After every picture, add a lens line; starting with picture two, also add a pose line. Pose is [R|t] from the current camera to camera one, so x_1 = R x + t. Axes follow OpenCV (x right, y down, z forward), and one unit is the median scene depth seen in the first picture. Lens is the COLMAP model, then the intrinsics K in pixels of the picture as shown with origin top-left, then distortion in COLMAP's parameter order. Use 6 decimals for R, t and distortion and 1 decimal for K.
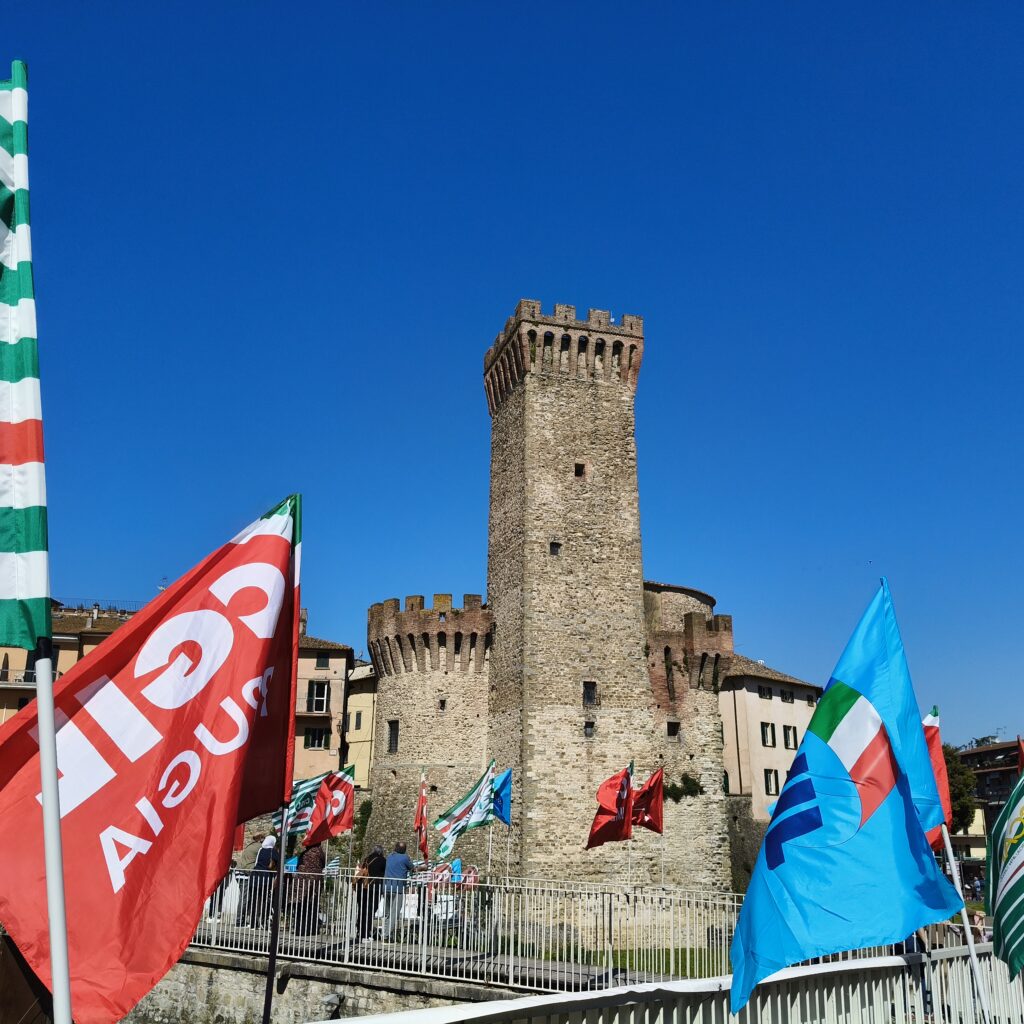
lens RADIAL K [[1054.8, 0, 515.3], [0, 1054.8, 502.0], [0, 0, 1]] dist [0.225507, -0.506625]
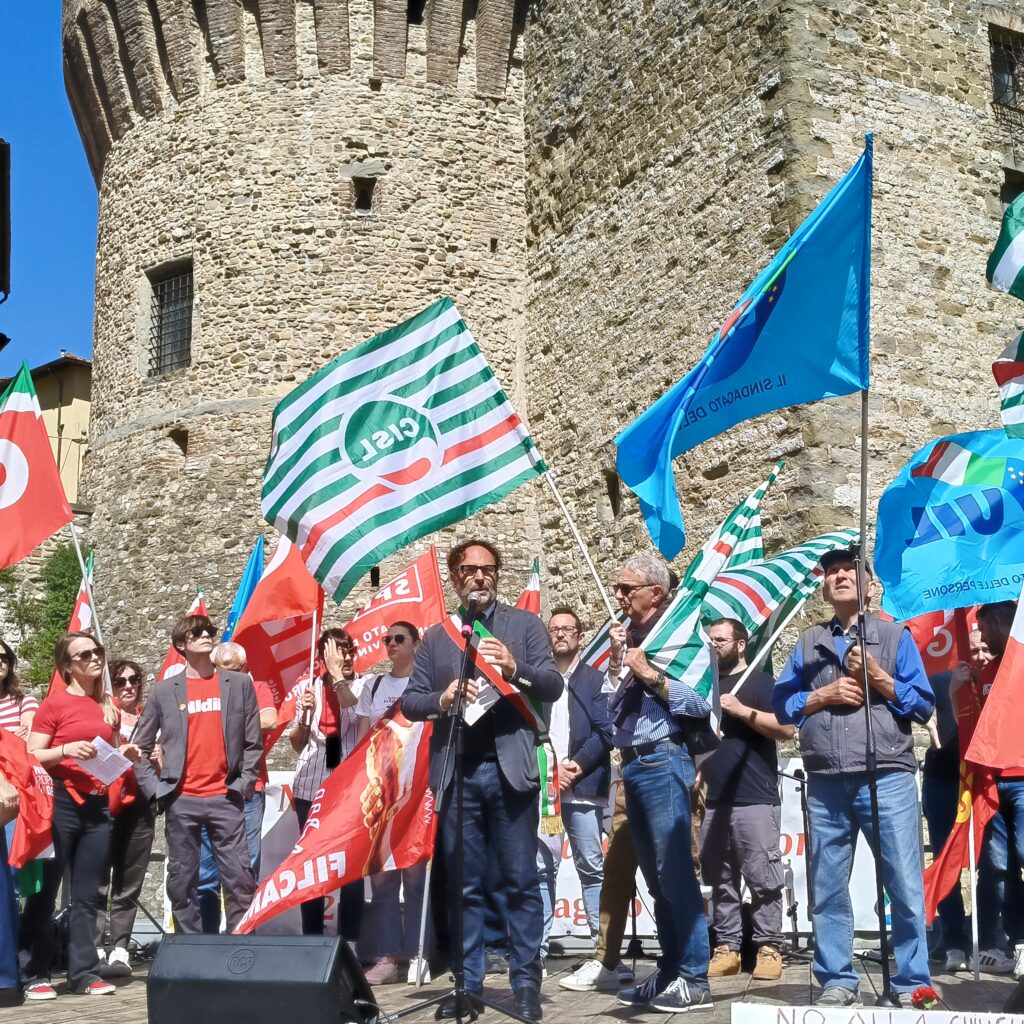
lens RADIAL K [[1478.9, 0, 528.8], [0, 1478.9, 531.3], [0, 0, 1]] dist [0.233948, -0.850828]
pose [[0.981365, 0.015846, 0.191499, -0.105453], [-0.033560, 0.995410, 0.089621, 0.256226], [-0.189200, -0.094377, 0.977393, 0.656805]]
